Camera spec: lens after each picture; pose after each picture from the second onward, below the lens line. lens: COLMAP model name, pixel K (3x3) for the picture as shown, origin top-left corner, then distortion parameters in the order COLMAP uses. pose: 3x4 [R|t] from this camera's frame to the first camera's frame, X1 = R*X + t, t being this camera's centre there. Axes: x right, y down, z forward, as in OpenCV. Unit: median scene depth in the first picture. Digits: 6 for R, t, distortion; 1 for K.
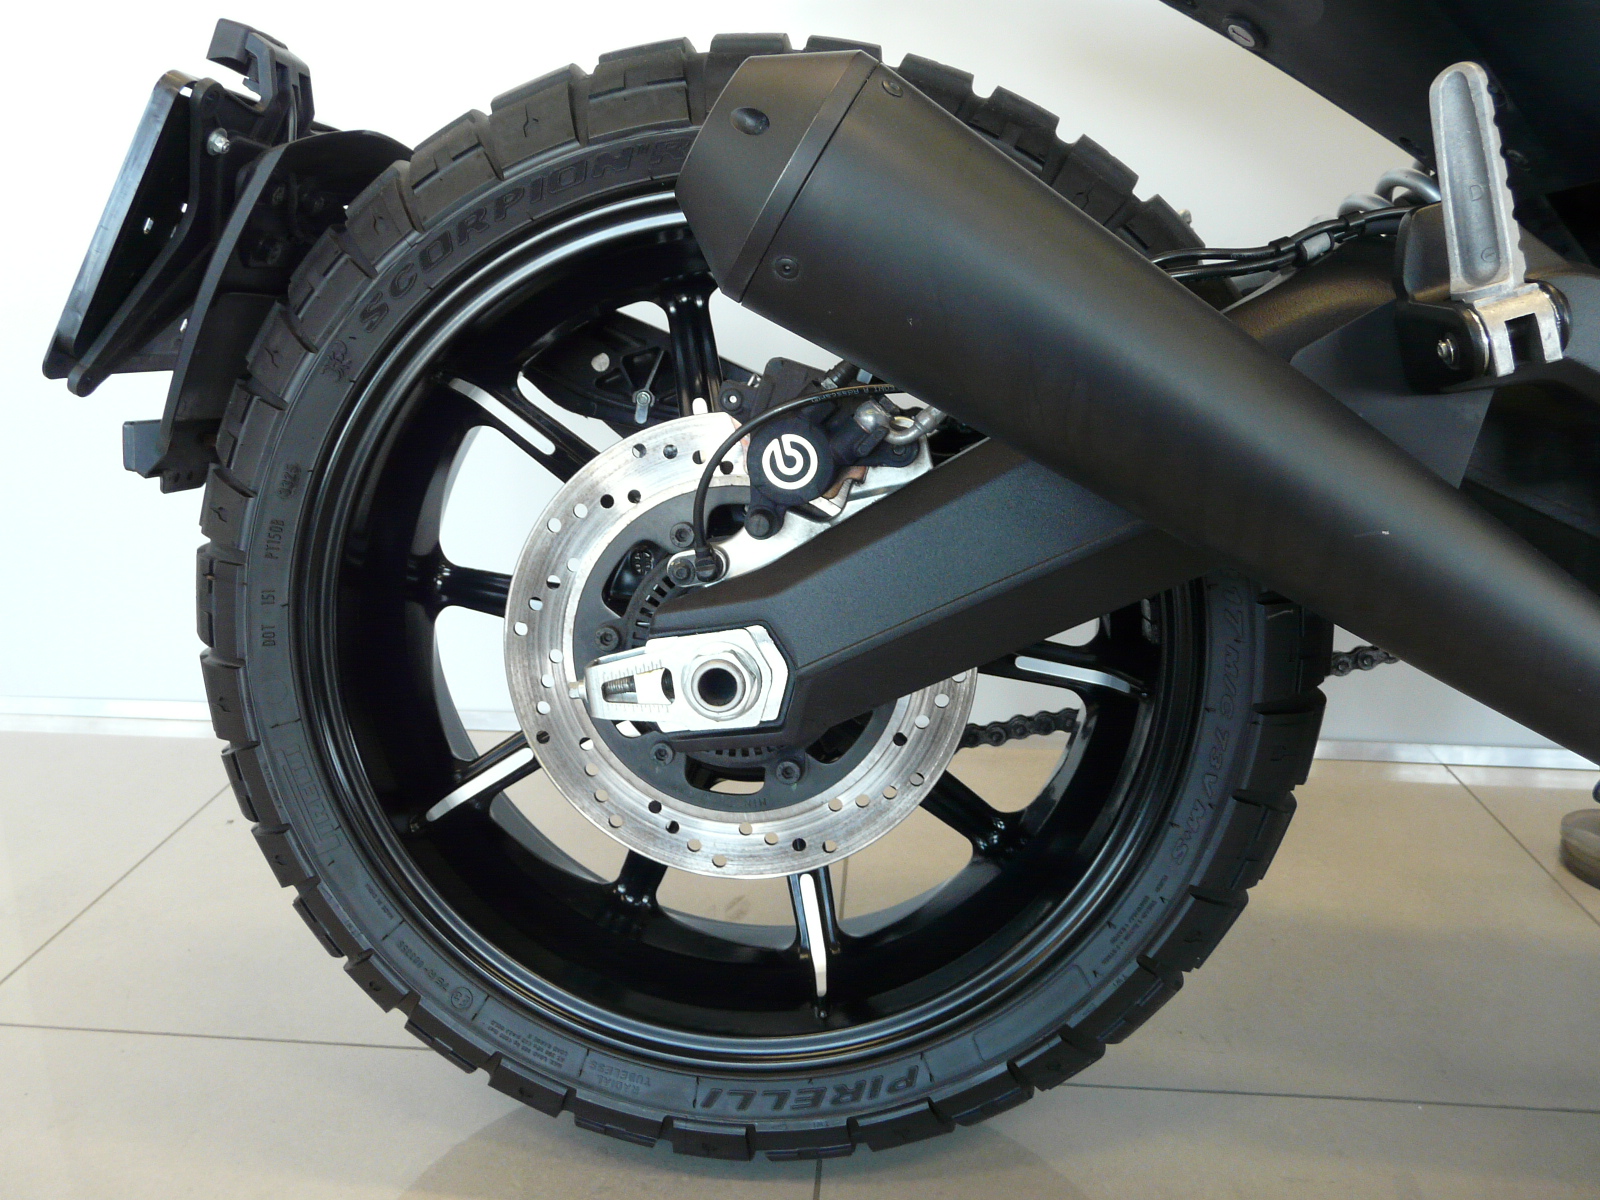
lens RADIAL K [[1333.2, 0, 800.0], [0, 1333.2, 600.0], [0, 0, 1]] dist [-0.076563, 0.098020]
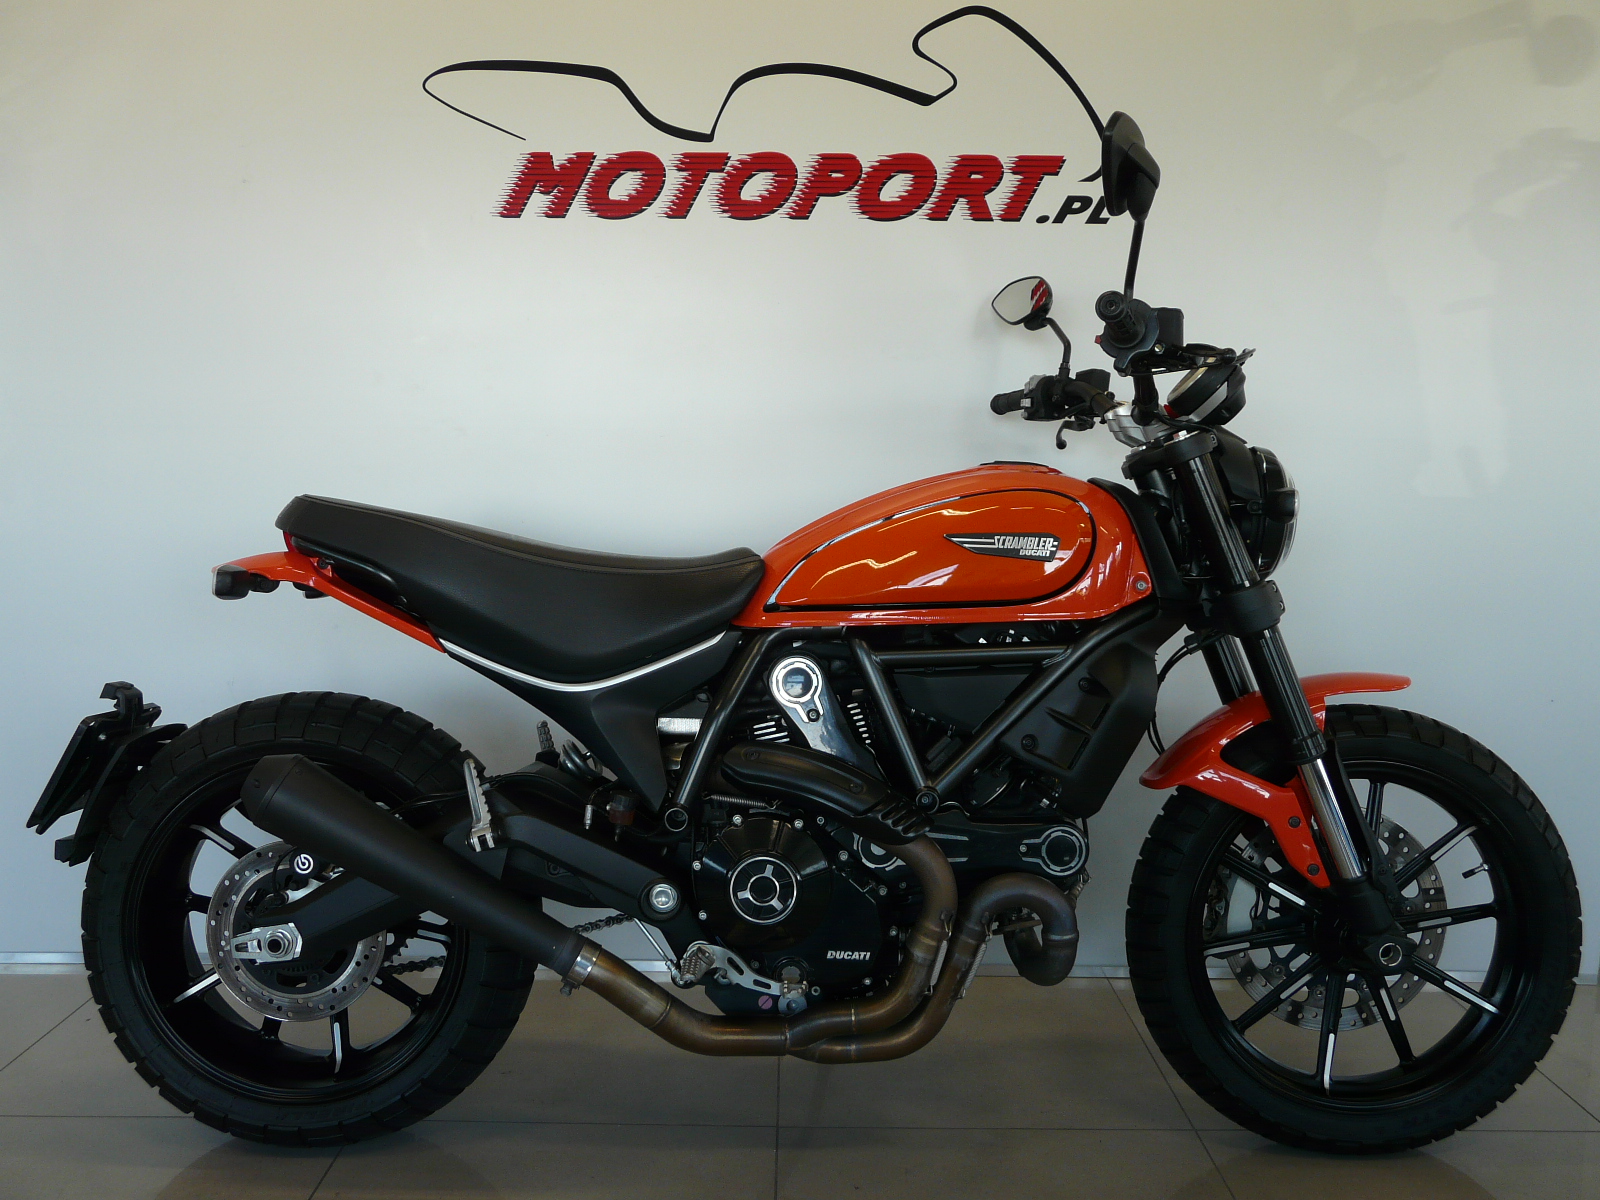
lens RADIAL K [[1333.2, 0, 800.0], [0, 1333.2, 600.0], [0, 0, 1]] dist [-0.076563, 0.098020]
pose [[0.996873, -0.003993, 0.078925, 0.726028], [0.017033, 0.986106, -0.165240, -0.154767], [-0.077169, 0.166068, 0.983090, -1.699136]]
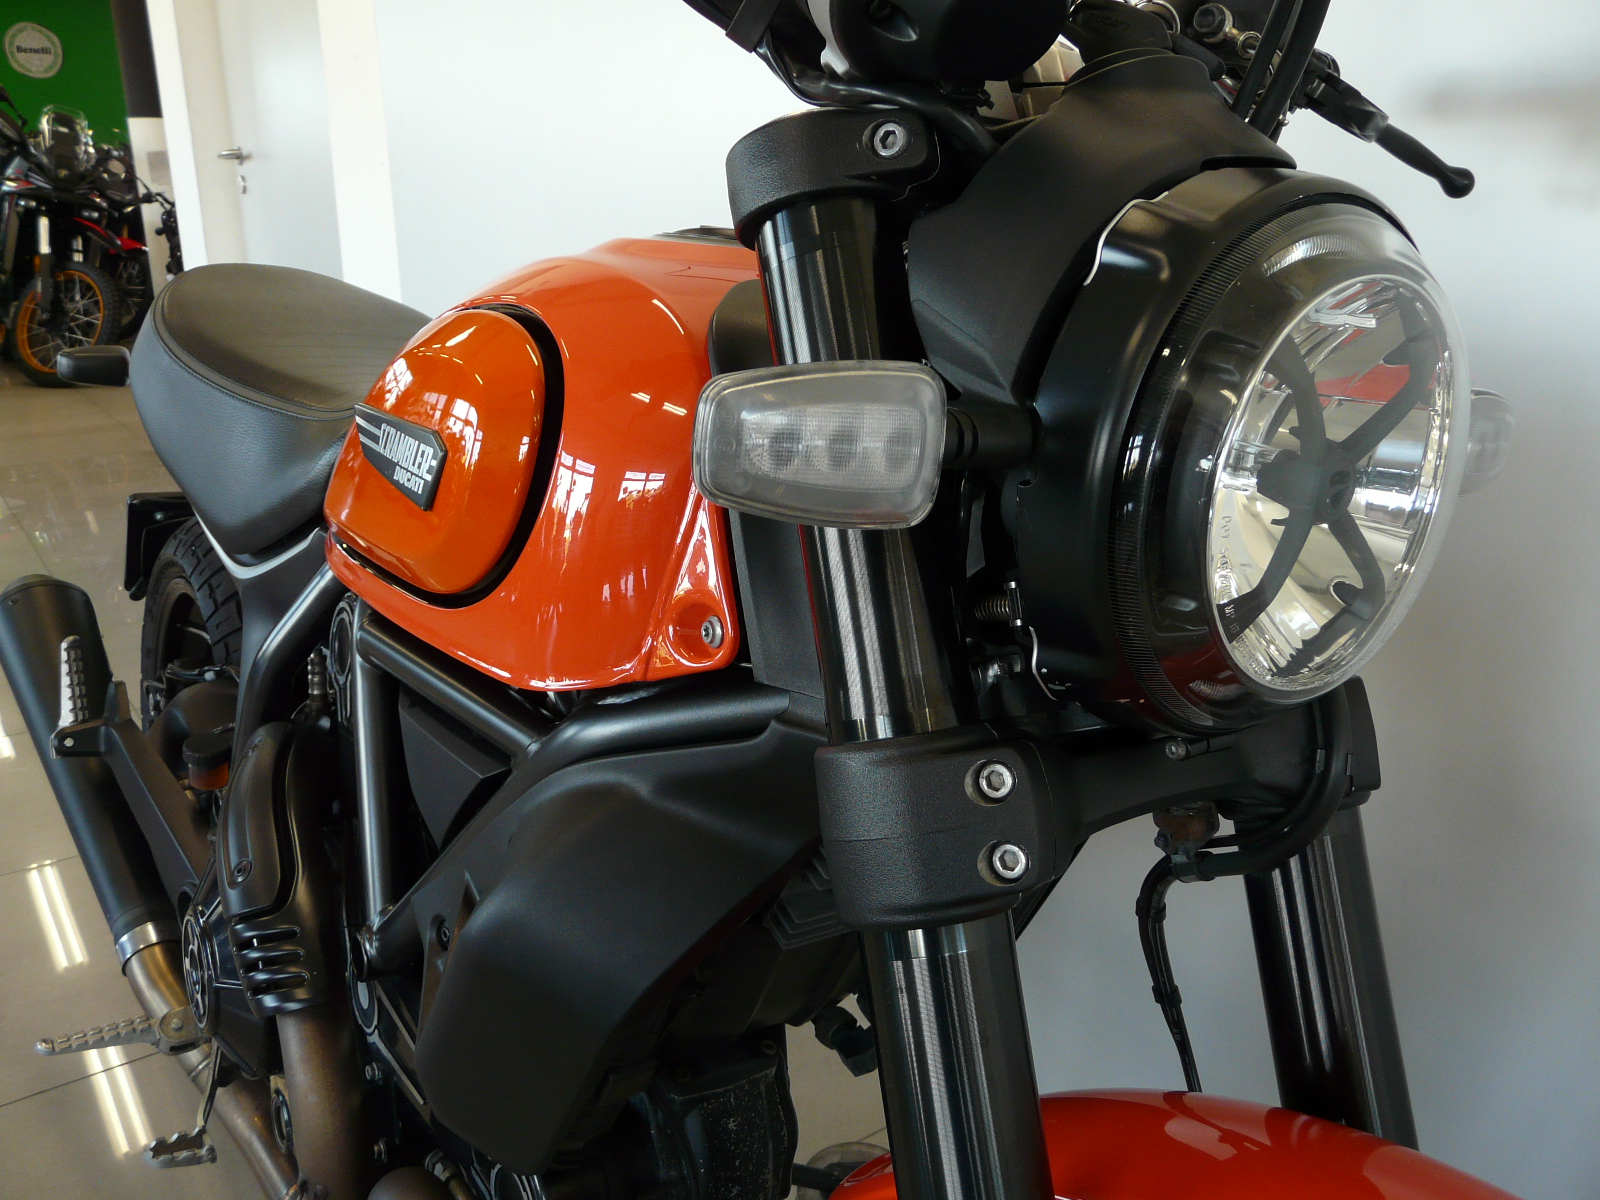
lens RADIAL K [[1333.2, 0, 800.0], [0, 1333.2, 600.0], [0, 0, 1]] dist [-0.076563, 0.098020]
pose [[0.638477, 0.218633, -0.737934, 2.193877], [-0.210556, 0.971844, 0.105758, -0.698155], [0.740280, 0.087853, 0.666534, 0.217554]]
